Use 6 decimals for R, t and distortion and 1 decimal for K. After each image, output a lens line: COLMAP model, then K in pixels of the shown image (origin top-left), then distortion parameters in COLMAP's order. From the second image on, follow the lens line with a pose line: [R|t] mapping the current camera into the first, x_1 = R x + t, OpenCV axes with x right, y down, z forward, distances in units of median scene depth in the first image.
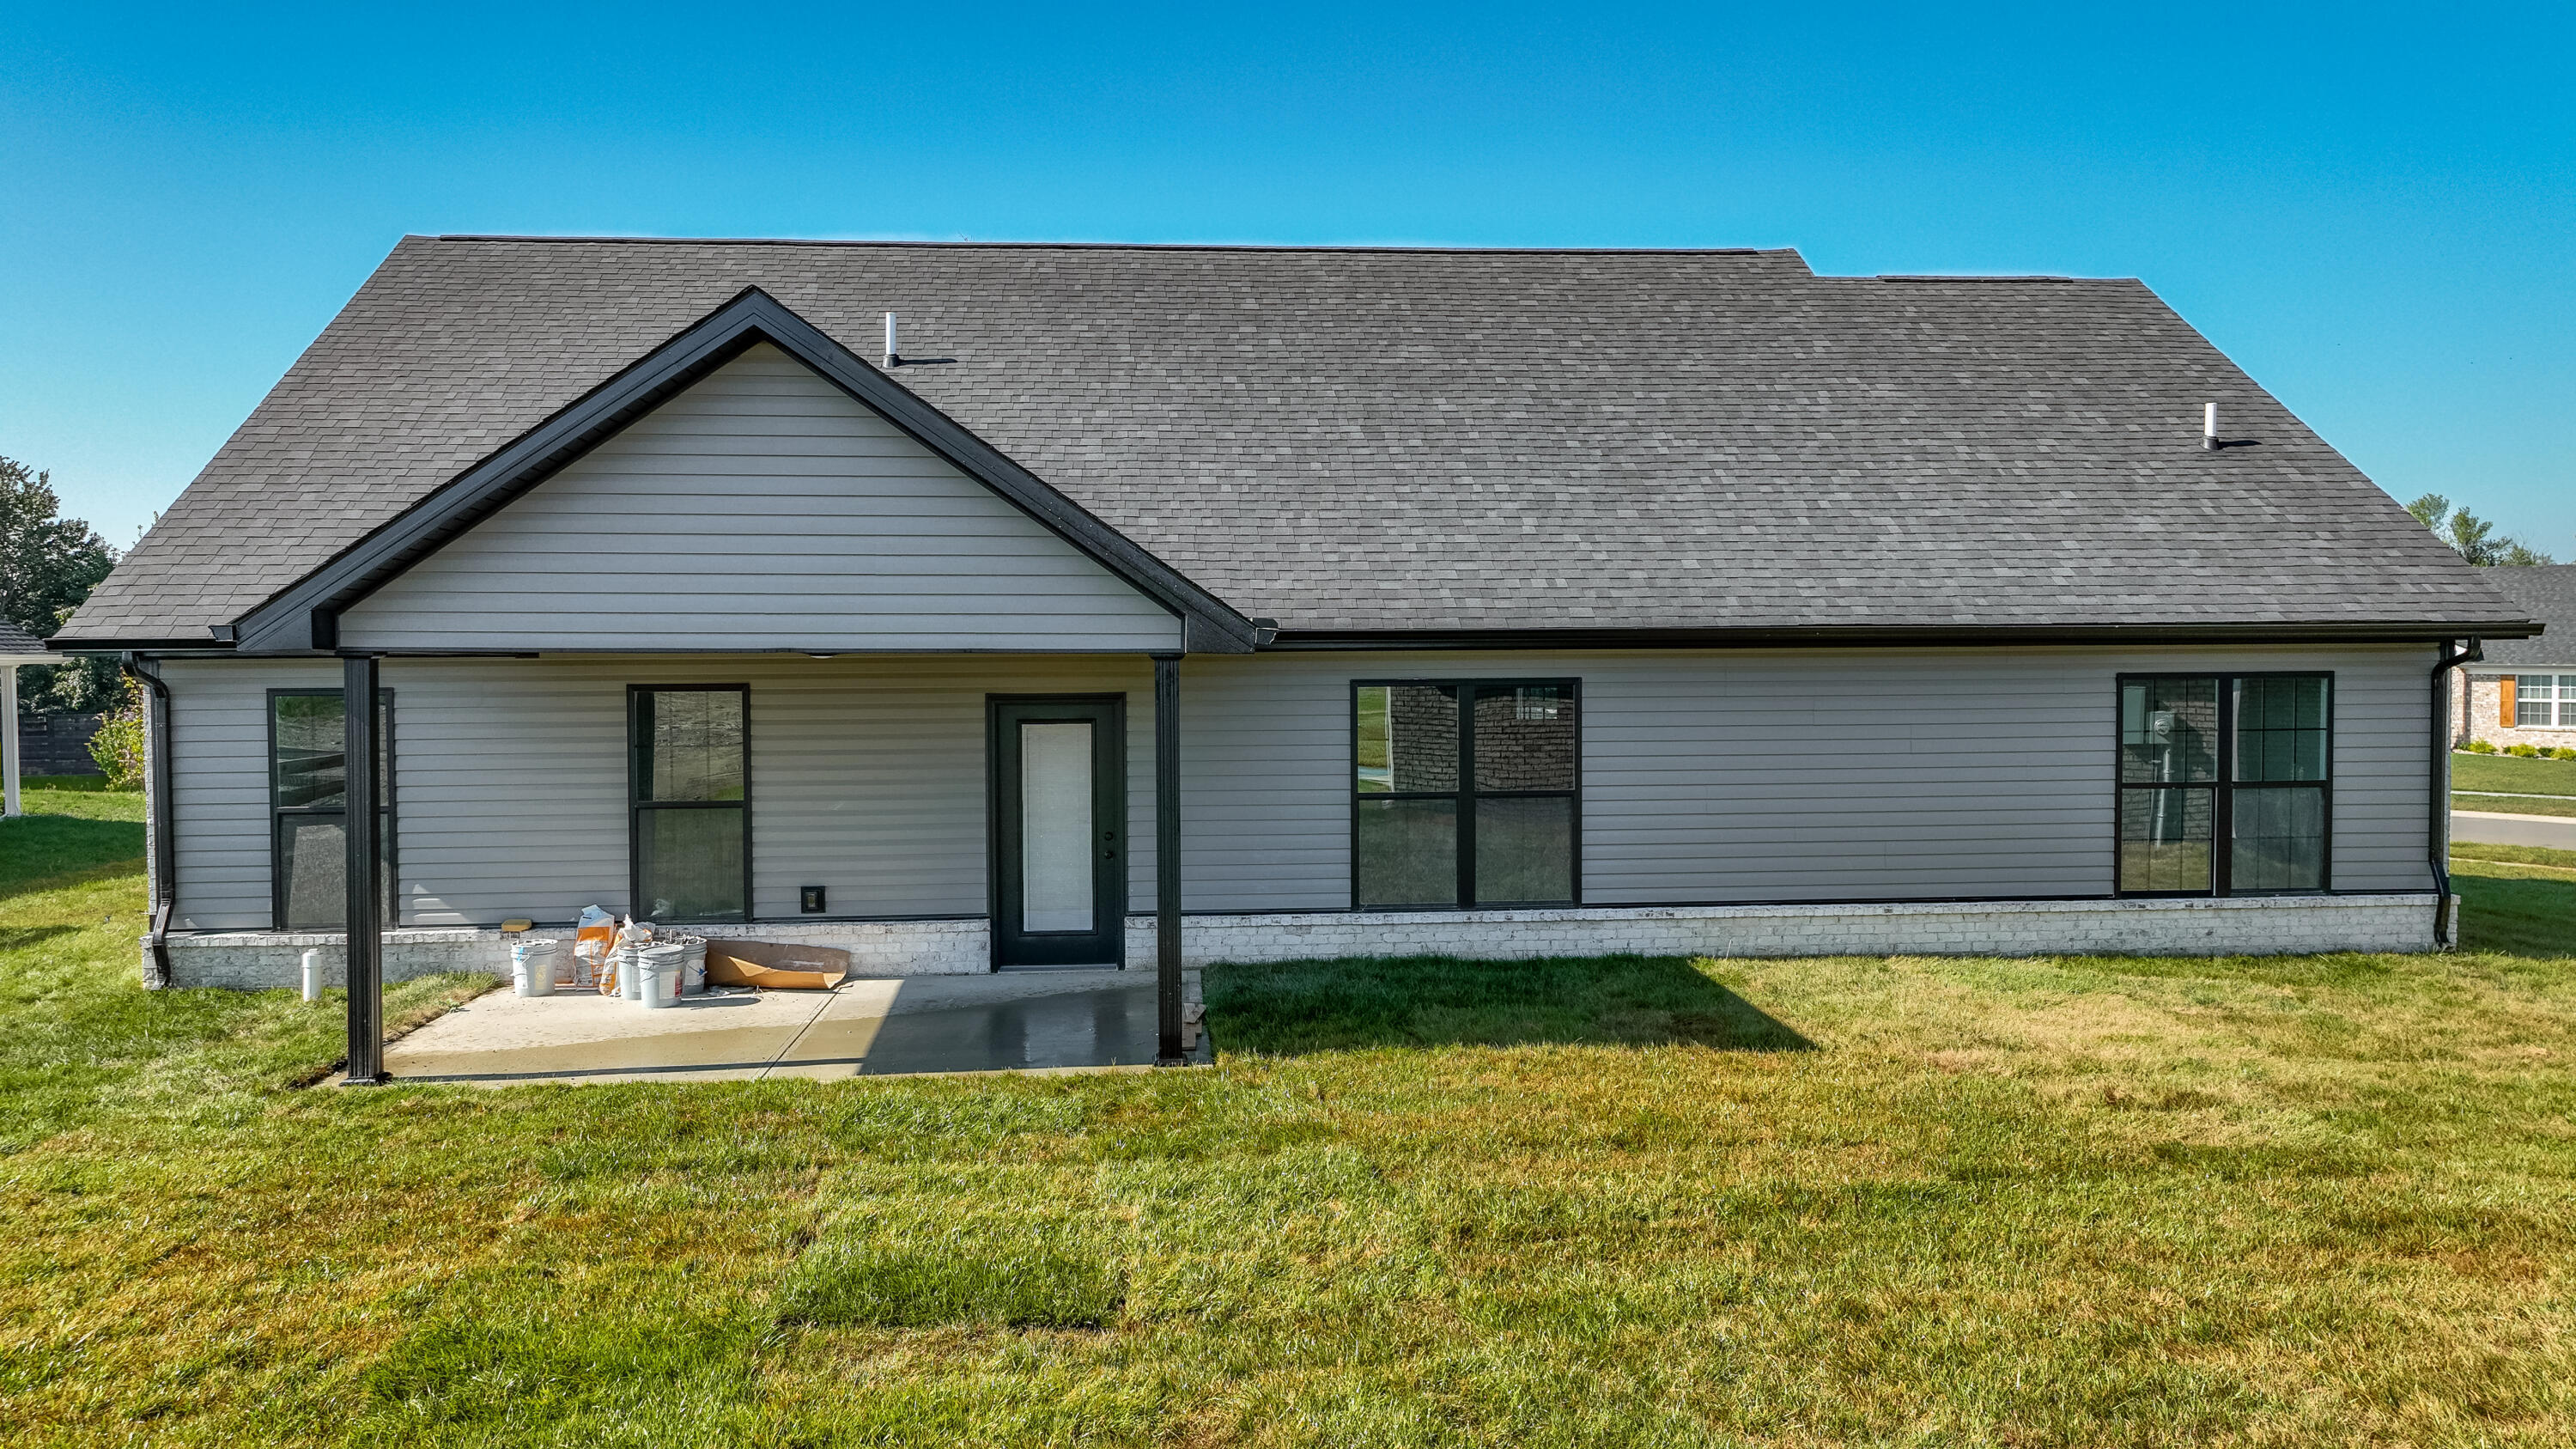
lens RADIAL K [[1779.1, 0, 1304.1], [0, 1779.1, 729.1], [0, 0, 1]] dist [0.008461, 0.003371]
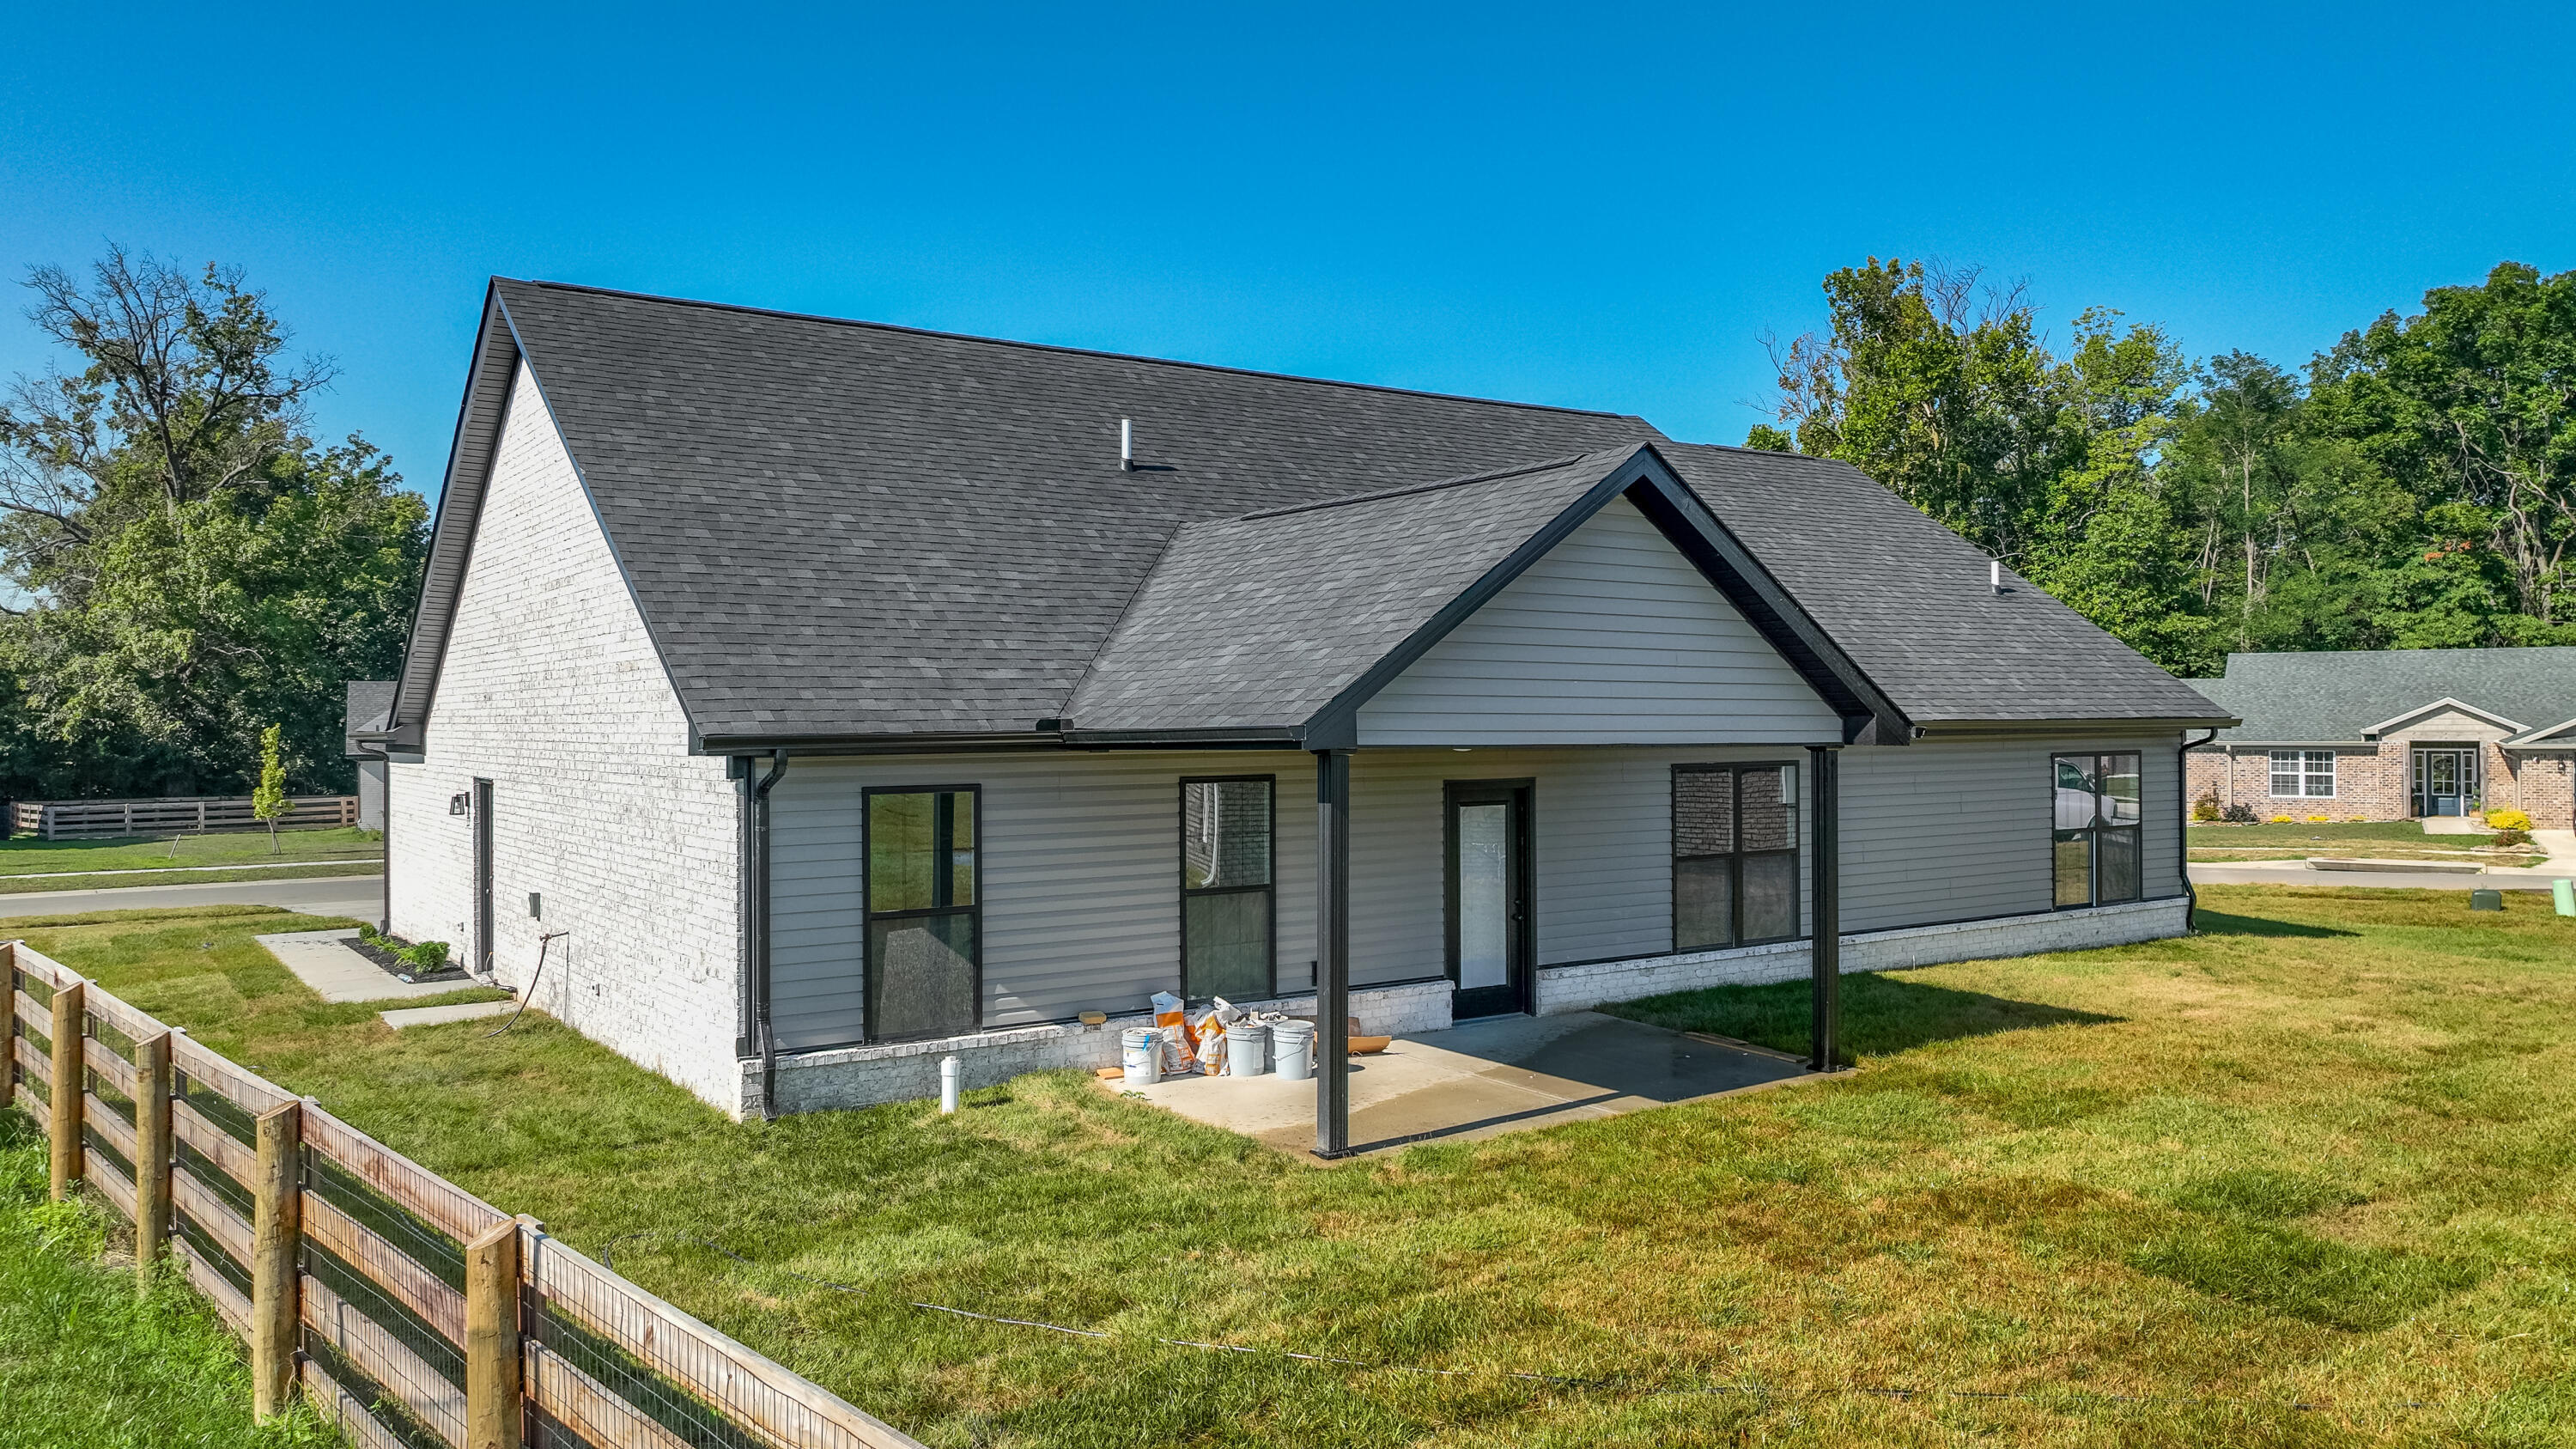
lens RADIAL K [[2155.4, 0, 1288.0], [0, 2155.4, 724.5], [0, 0, 1]] dist [0.011885, 0.000498]
pose [[0.822829, -0.002525, 0.568284, -1.038234], [0.037916, 0.998006, -0.050466, 0.009974], [-0.567023, 0.063072, 0.821284, -0.076401]]
